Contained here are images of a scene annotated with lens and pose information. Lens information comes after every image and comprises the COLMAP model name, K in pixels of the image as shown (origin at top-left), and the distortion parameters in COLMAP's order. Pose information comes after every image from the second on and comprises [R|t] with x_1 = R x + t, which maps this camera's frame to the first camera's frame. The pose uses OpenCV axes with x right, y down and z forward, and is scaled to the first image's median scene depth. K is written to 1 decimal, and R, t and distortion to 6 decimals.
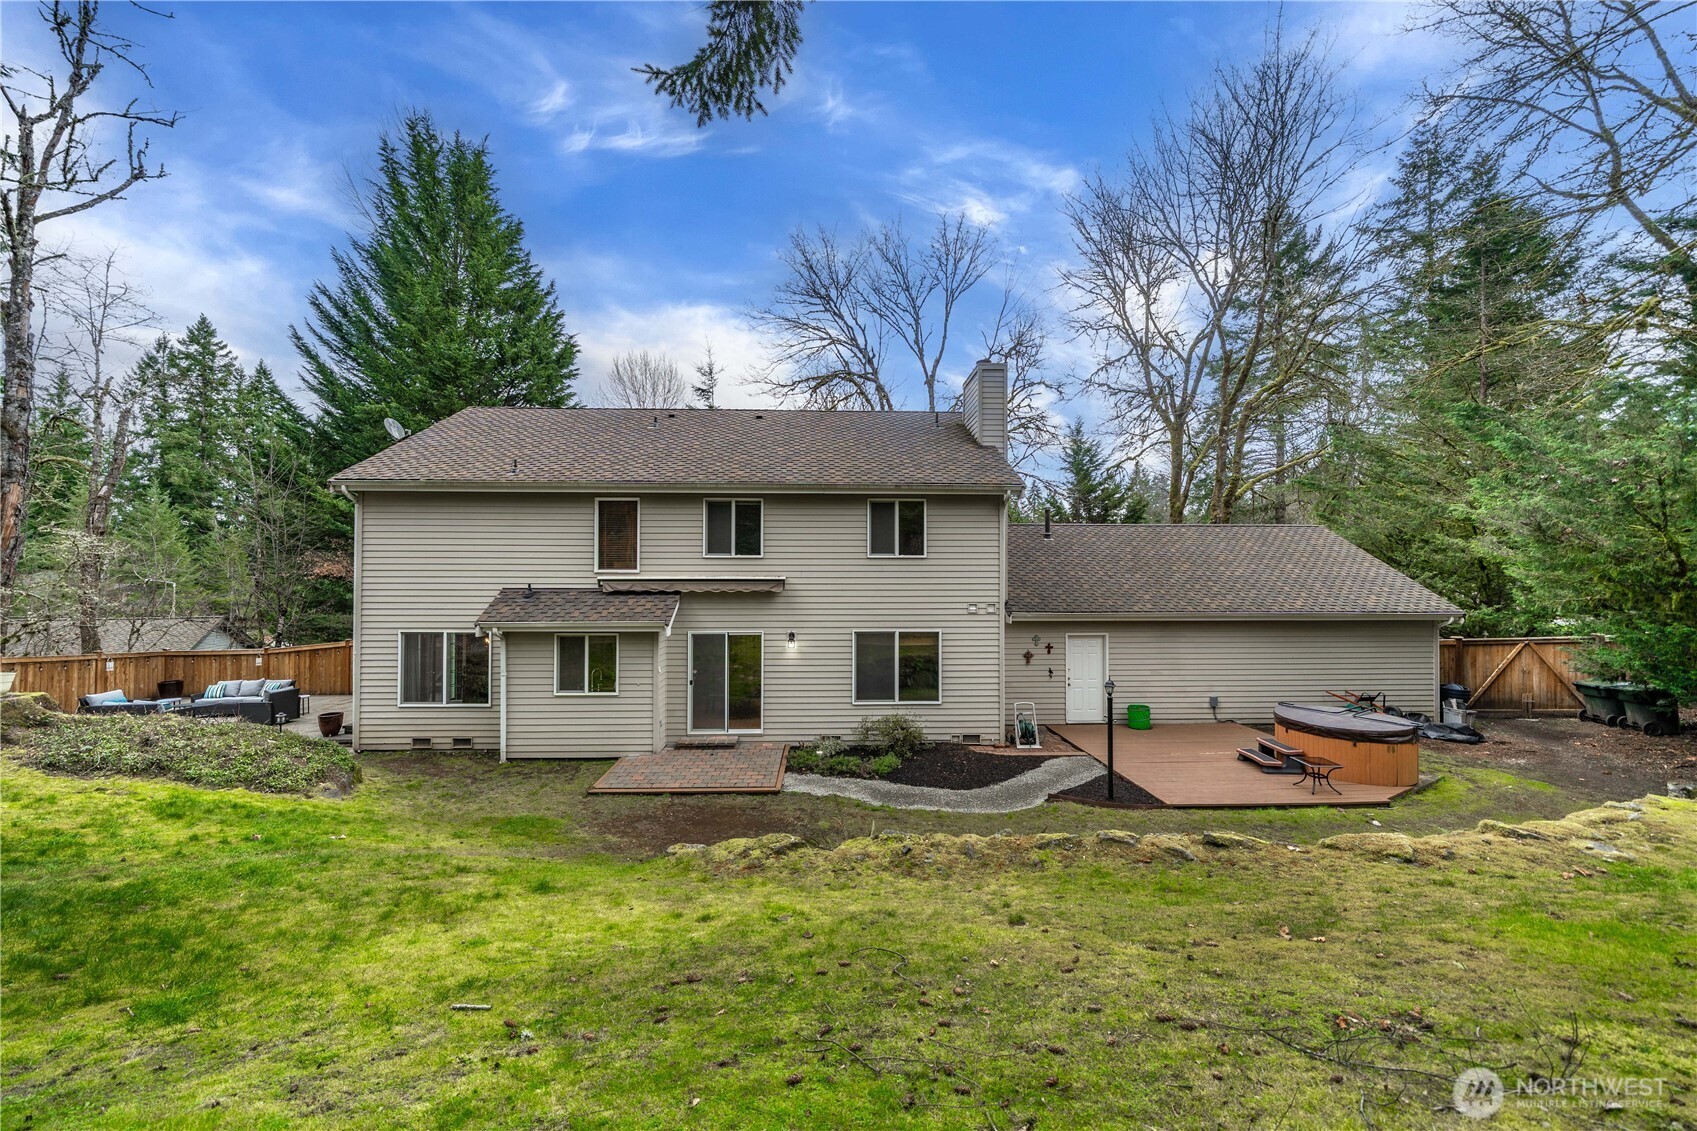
lens RADIAL K [[569.5, 0, 847.5], [0, 569.5, 565.3], [0, 0, 1]] dist [-0.002613, -0.000282]
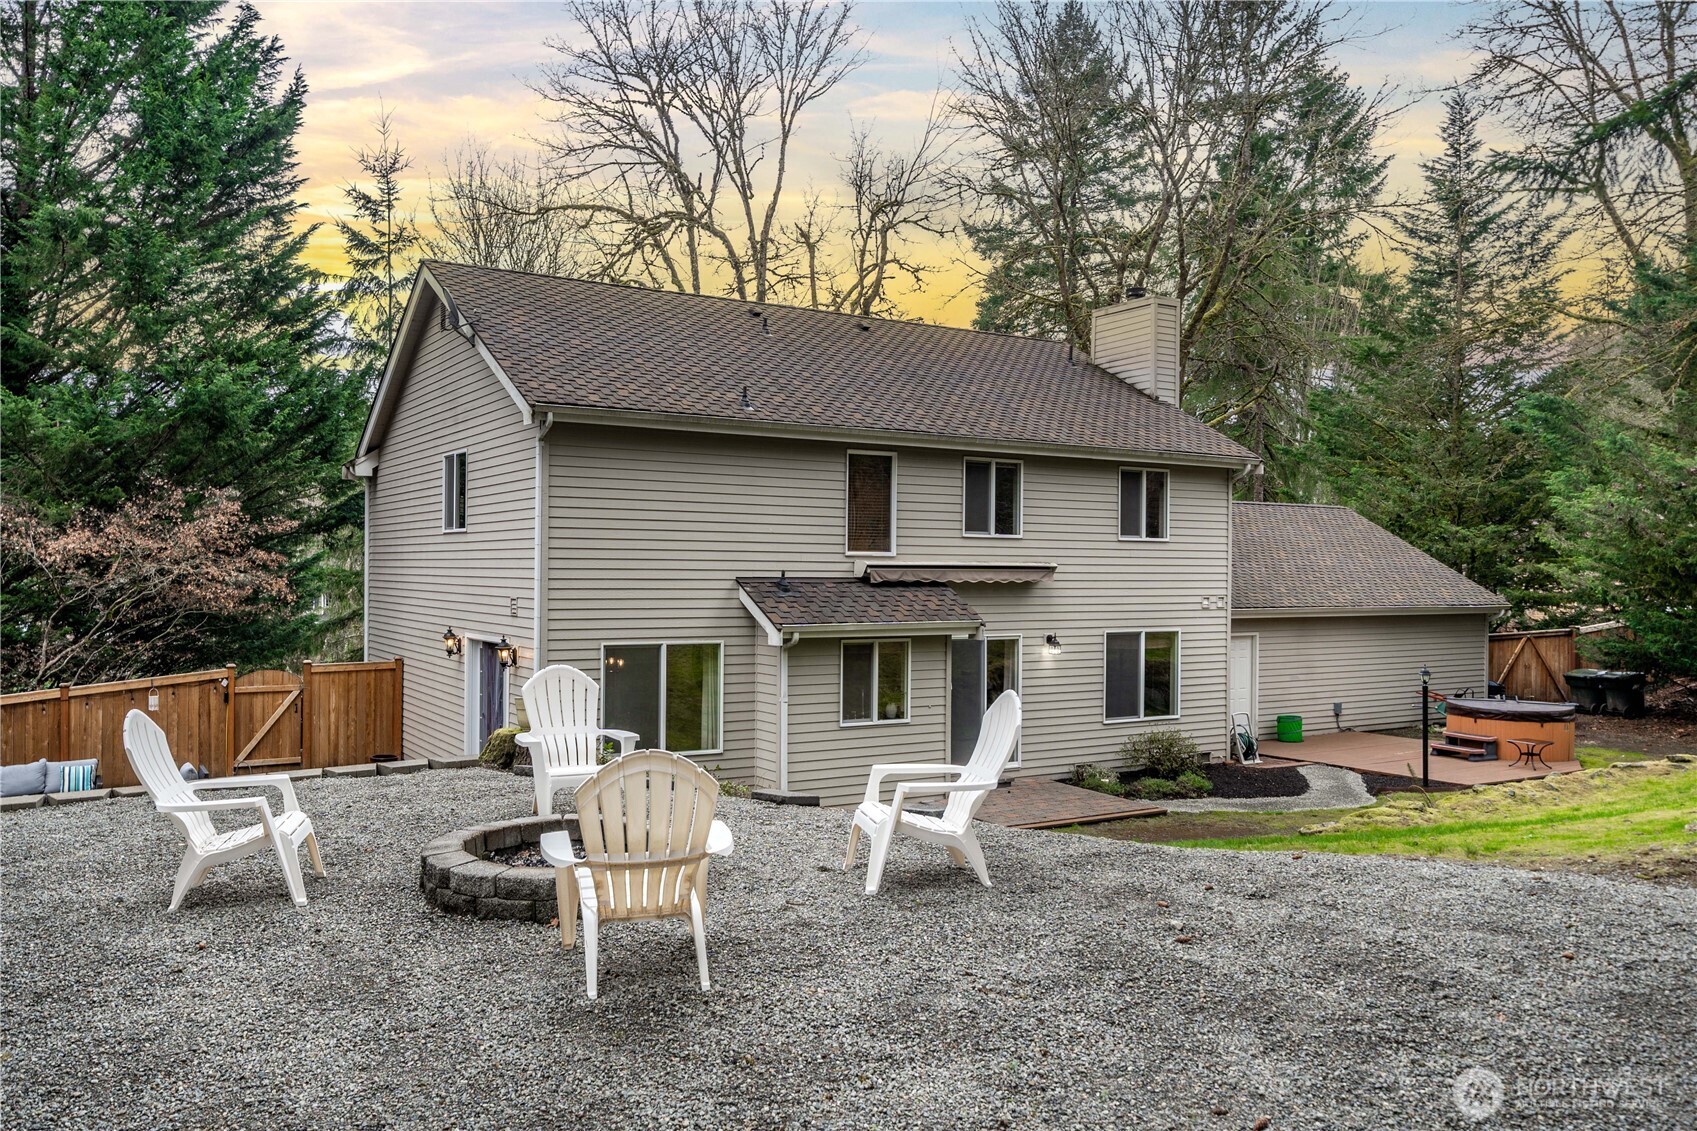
lens RADIAL K [[1038.8, 0, 848.8], [0, 1038.8, 562.7], [0, 0, 1]] dist [-0.008729, 0.001422]
pose [[0.905289, 0.007187, 0.424735, -0.937058], [-0.014868, 0.999780, 0.014775, 0.002802], [-0.424535, -0.019690, 0.905197, -0.160556]]
